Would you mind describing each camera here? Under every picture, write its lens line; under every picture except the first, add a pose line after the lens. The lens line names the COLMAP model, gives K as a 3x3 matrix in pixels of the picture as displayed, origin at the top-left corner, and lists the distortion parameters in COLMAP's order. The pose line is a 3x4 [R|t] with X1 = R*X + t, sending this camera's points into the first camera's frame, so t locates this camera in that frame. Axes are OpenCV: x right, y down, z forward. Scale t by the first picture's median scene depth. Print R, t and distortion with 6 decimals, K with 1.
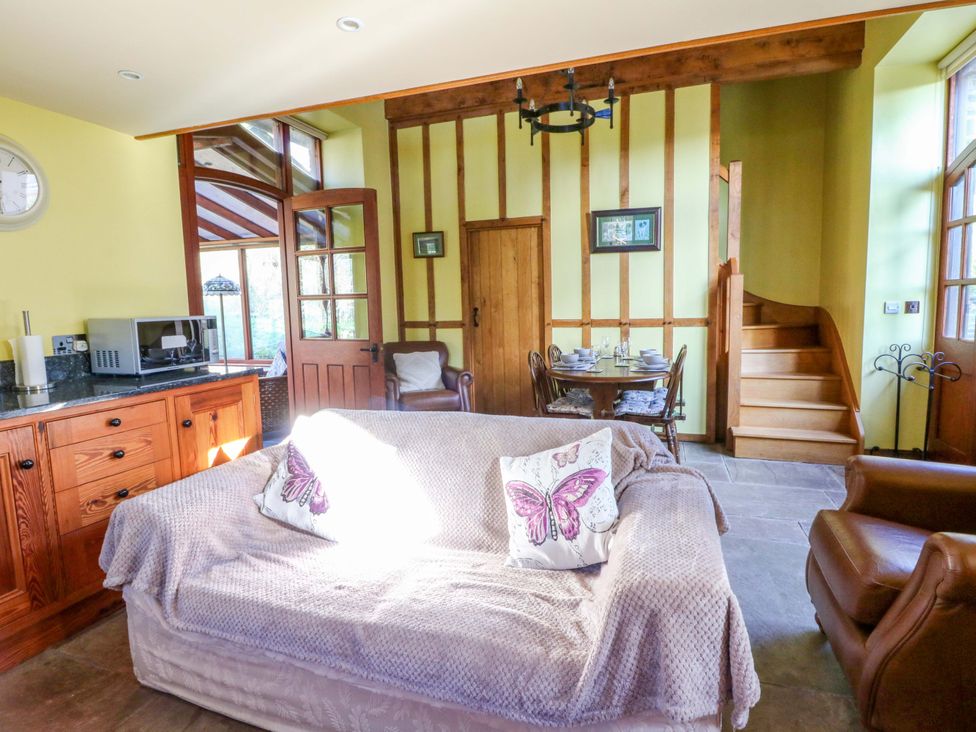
lens RADIAL K [[524.3, 0, 494.6], [0, 524.3, 362.1], [0, 0, 1]] dist [-0.003006, -0.003718]
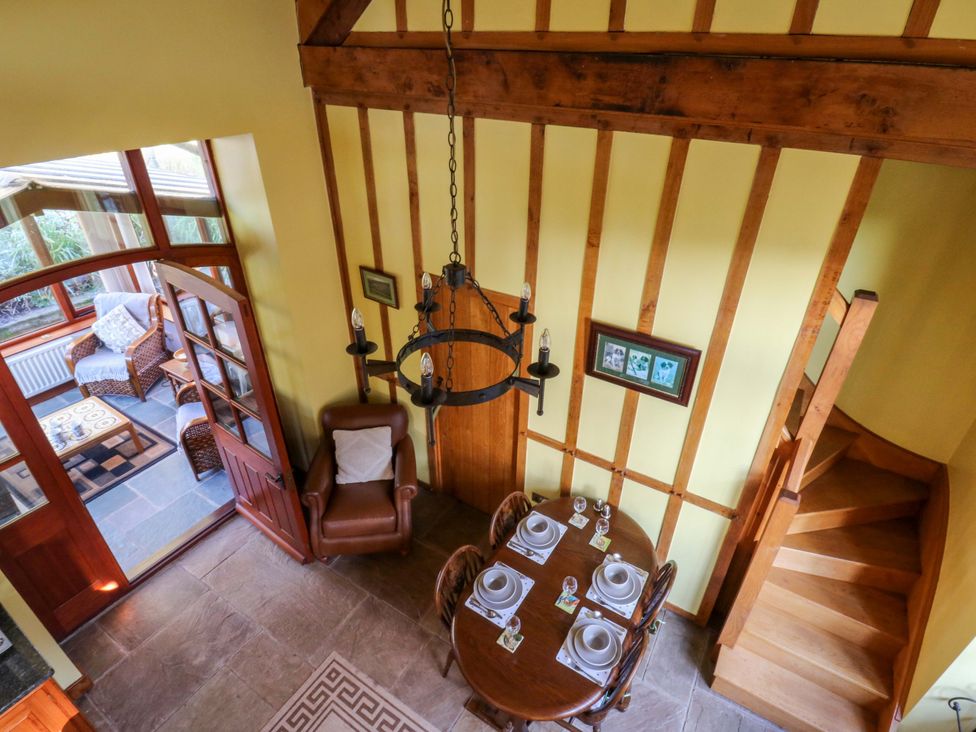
lens RADIAL K [[524.3, 0, 494.1], [0, 524.3, 365.2], [0, 0, 1]] dist [-0.003006, -0.003718]
pose [[0.971377, 0.152395, -0.182215, 0.186773], [-0.054451, 0.889508, 0.453663, -0.500325], [0.231218, -0.430756, 0.872346, 0.393877]]
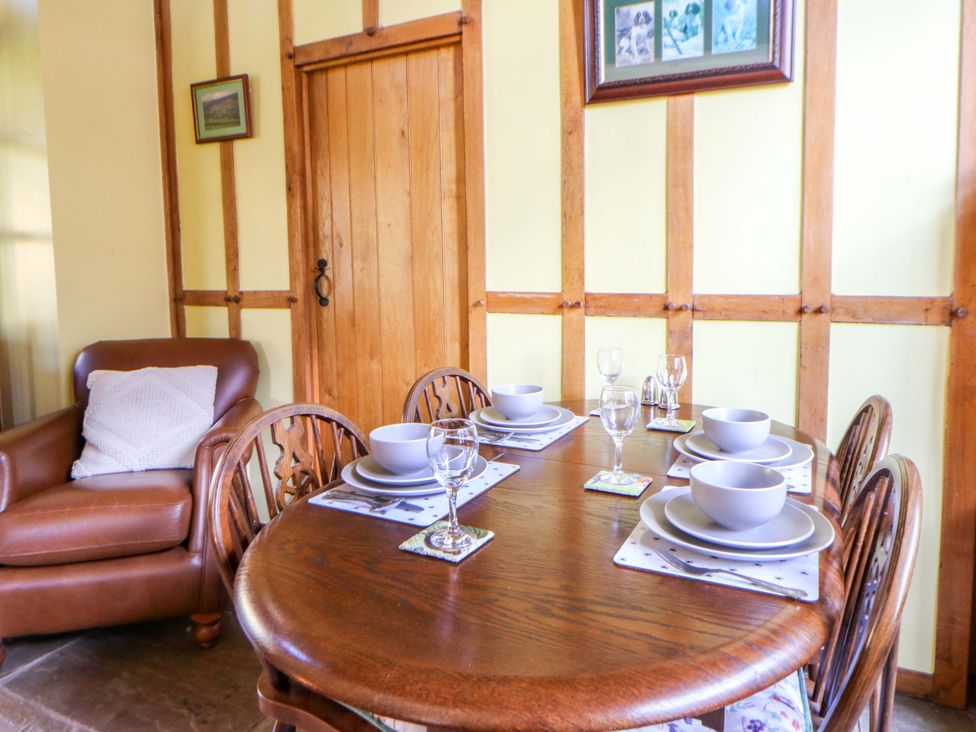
lens RADIAL K [[622.6, 0, 522.0], [0, 622.6, 326.4], [0, 0, 1]] dist [0.000957, -0.003686]
pose [[0.993524, 0.020613, -0.111740, 0.187451], [-0.022094, 0.999683, -0.012033, -0.052958], [0.111457, 0.014424, 0.993665, 0.574221]]
